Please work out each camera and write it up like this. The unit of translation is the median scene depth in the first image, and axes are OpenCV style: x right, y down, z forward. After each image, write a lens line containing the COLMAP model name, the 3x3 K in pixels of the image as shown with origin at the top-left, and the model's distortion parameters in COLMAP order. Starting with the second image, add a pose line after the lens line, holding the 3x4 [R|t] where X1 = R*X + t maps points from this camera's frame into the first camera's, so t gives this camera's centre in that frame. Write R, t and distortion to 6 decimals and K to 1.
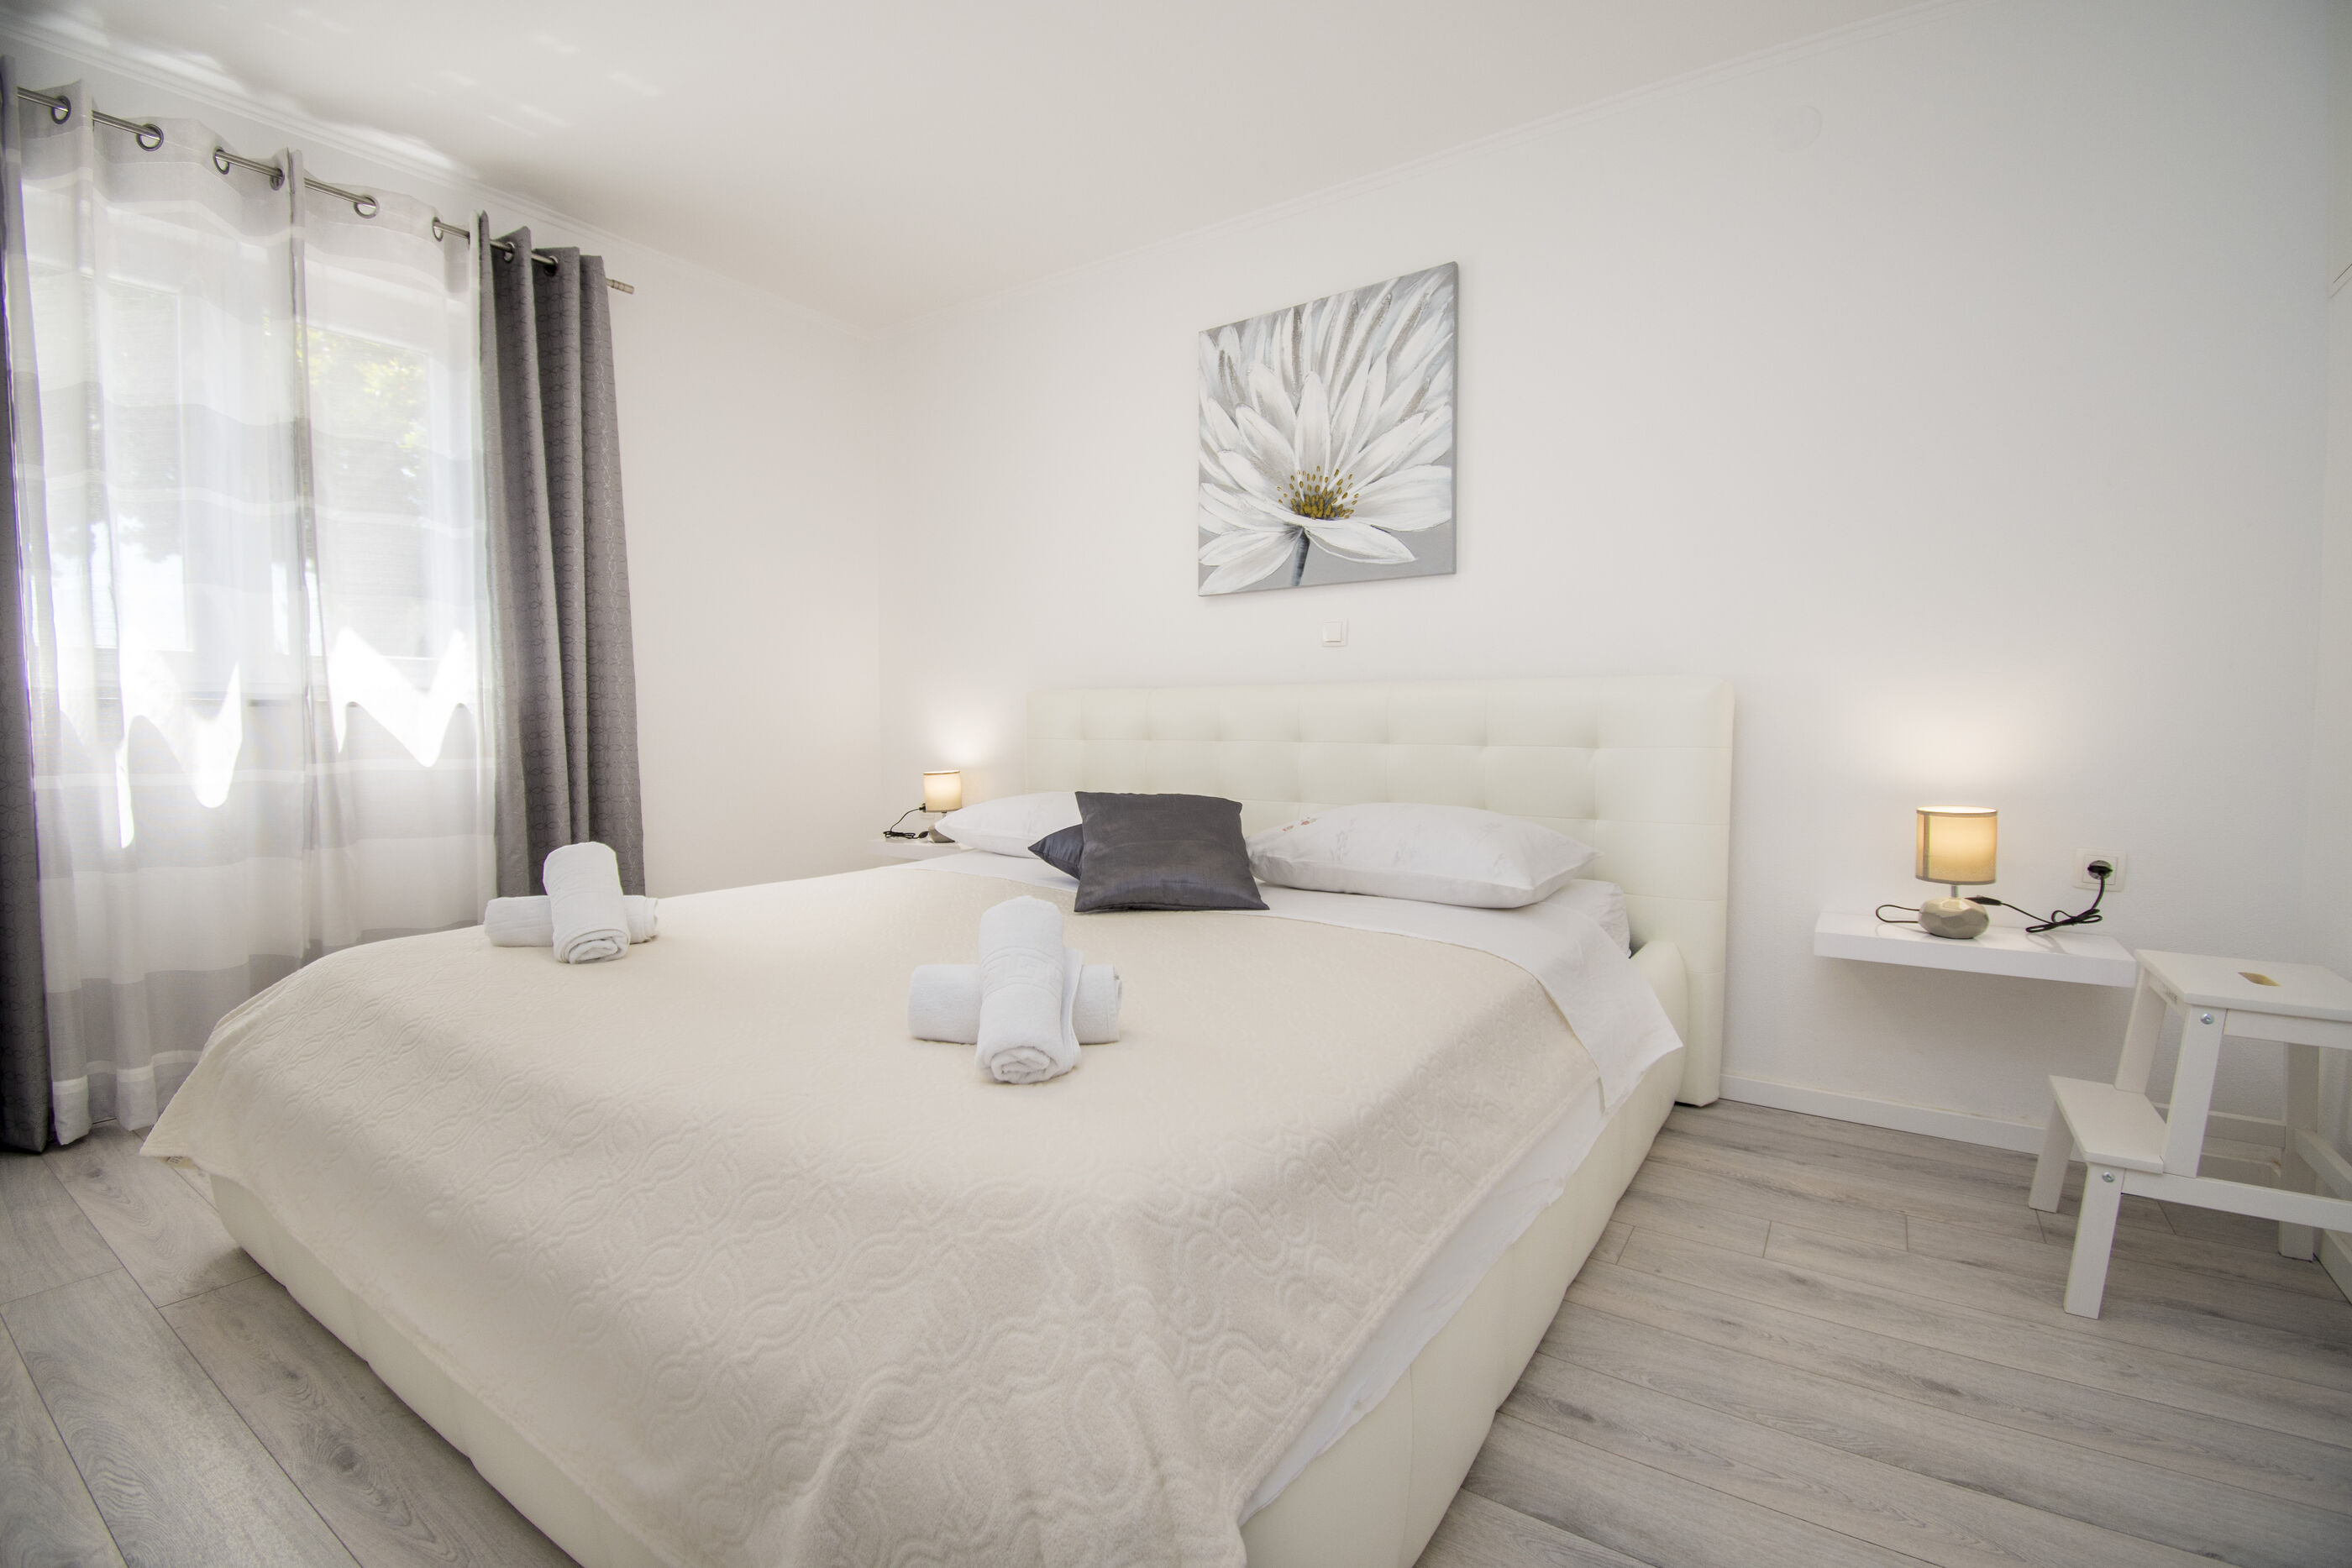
lens RADIAL K [[1066.1, 0, 1231.6], [0, 1066.1, 779.4], [0, 0, 1]] dist [0.003969, -0.000282]
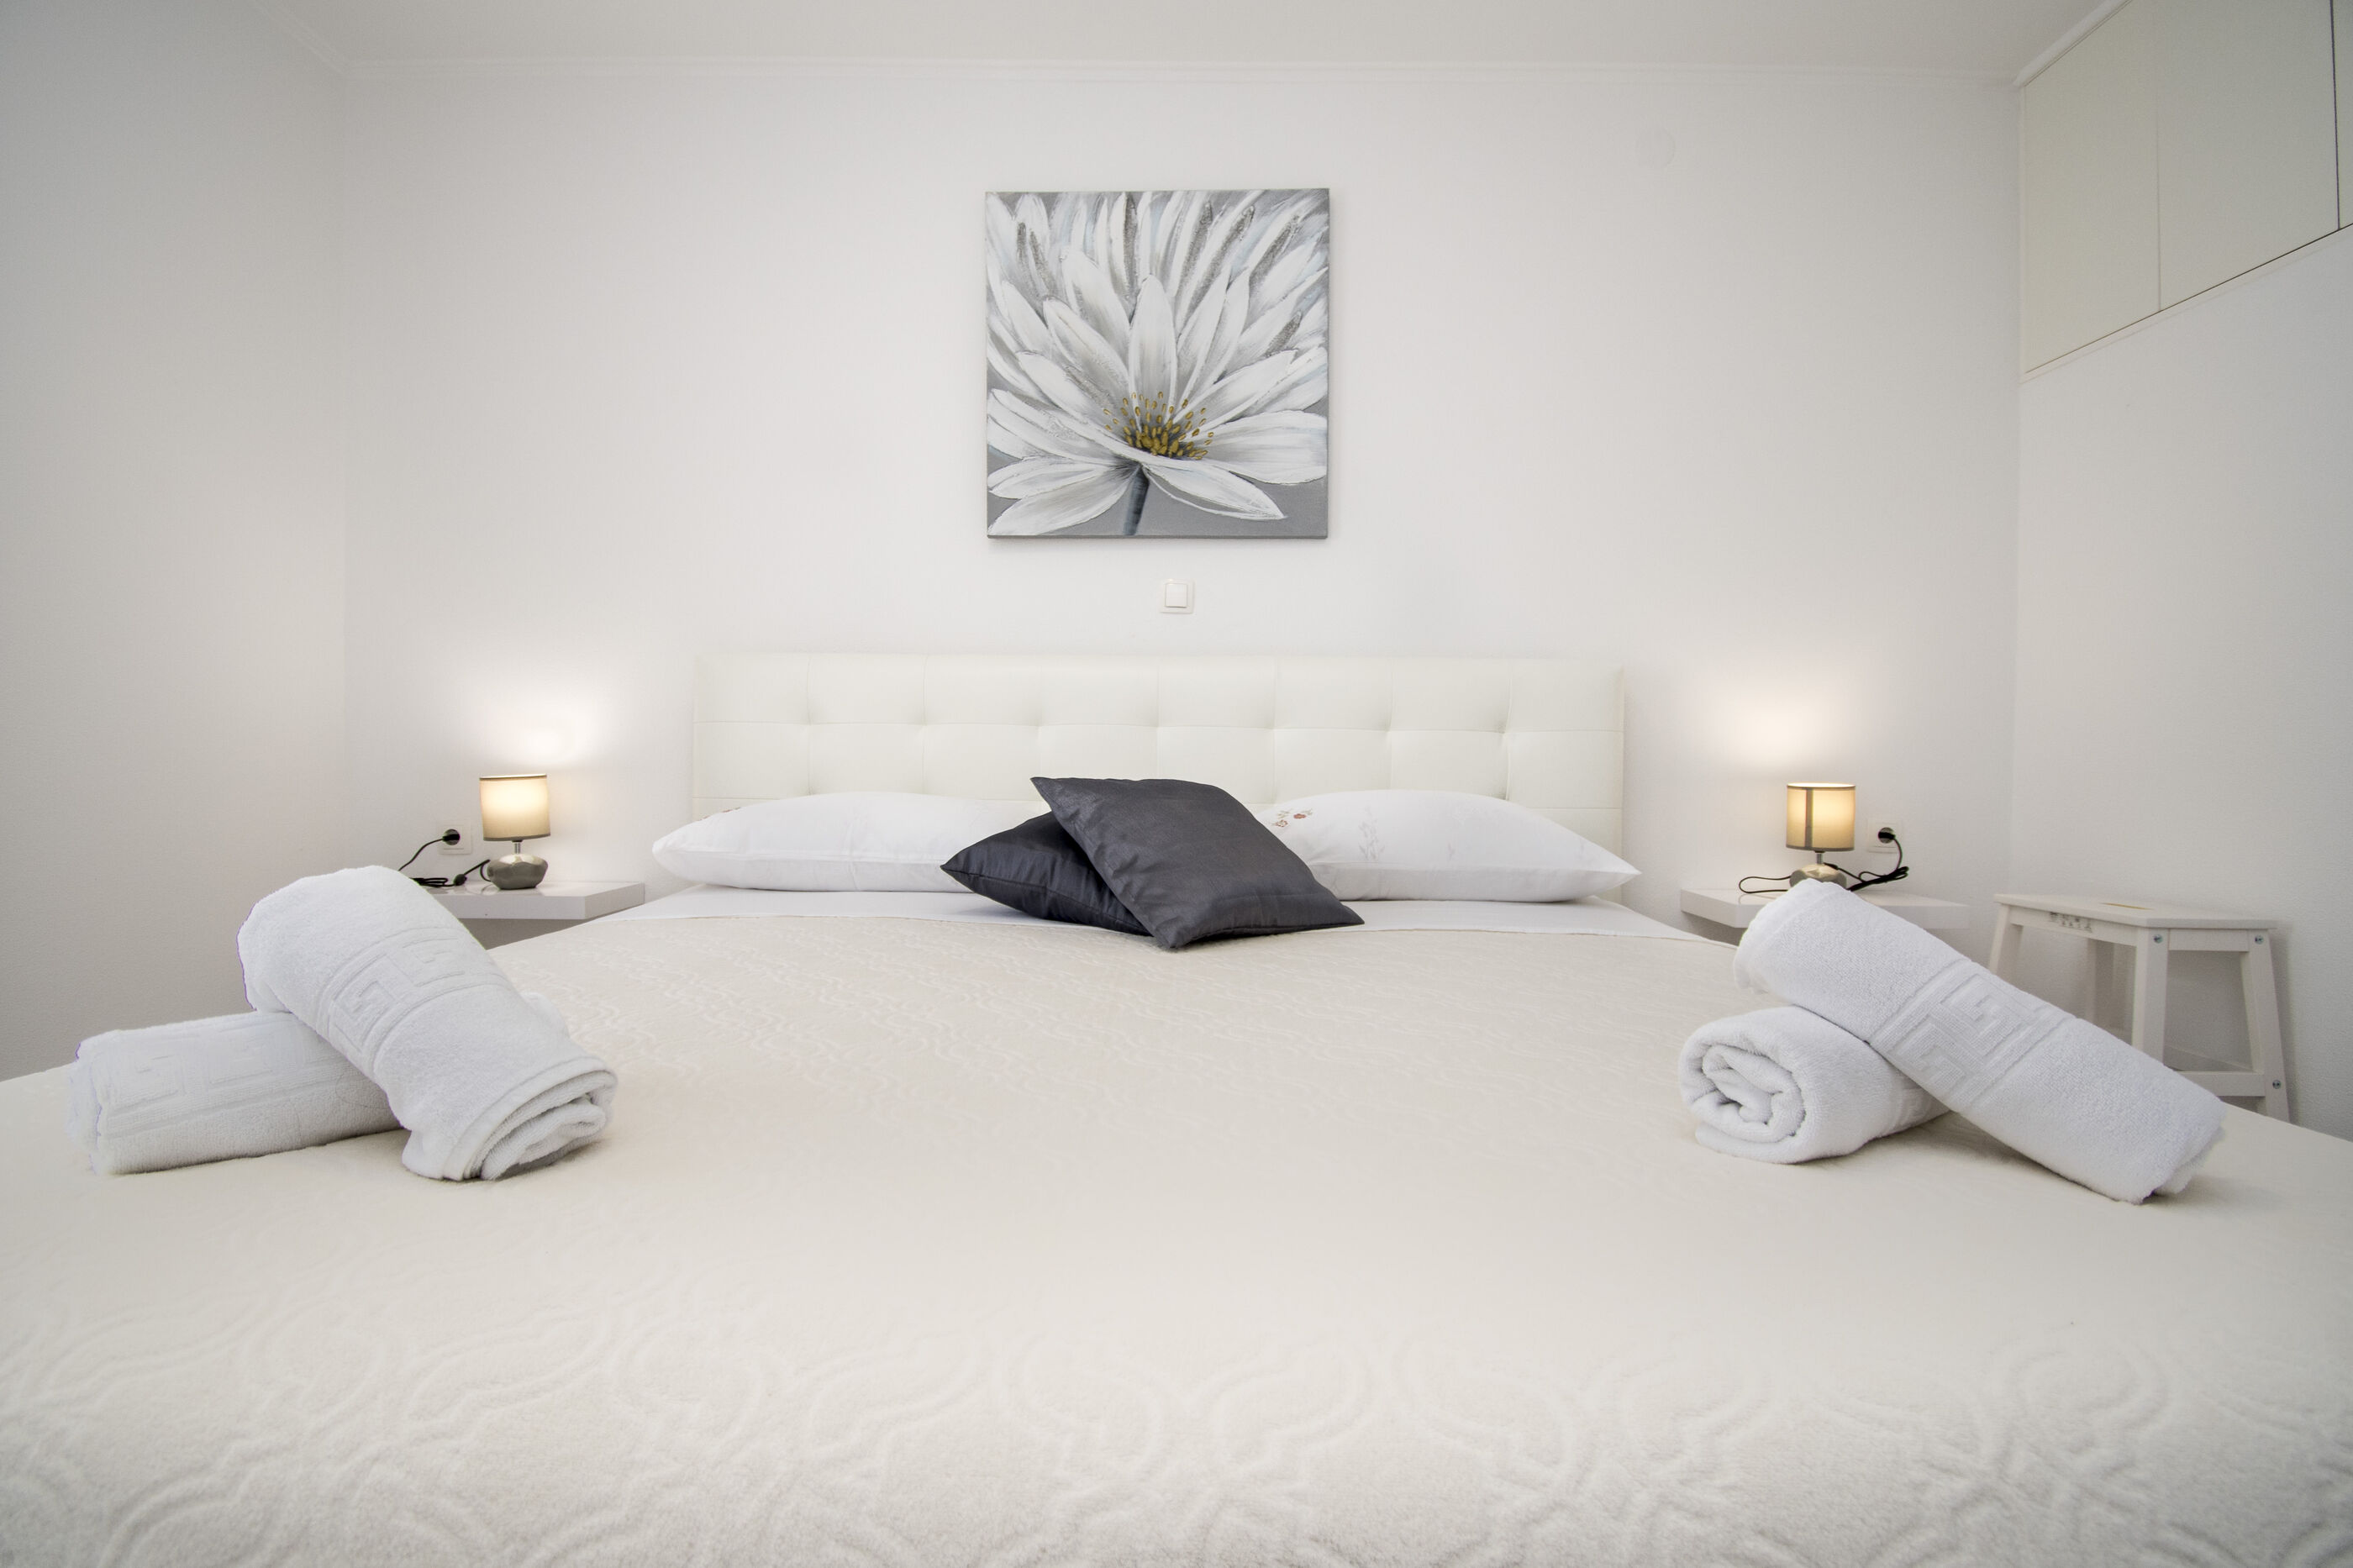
lens RADIAL K [[1066.6, 0, 1175.8], [0, 1066.6, 783.2], [0, 0, 1]] dist [0.003969, -0.000282]
pose [[0.830657, -0.003933, 0.556771, -0.370162], [0.024296, 0.999279, -0.029190, 0.030850], [-0.556255, 0.037774, 0.830153, 0.328790]]
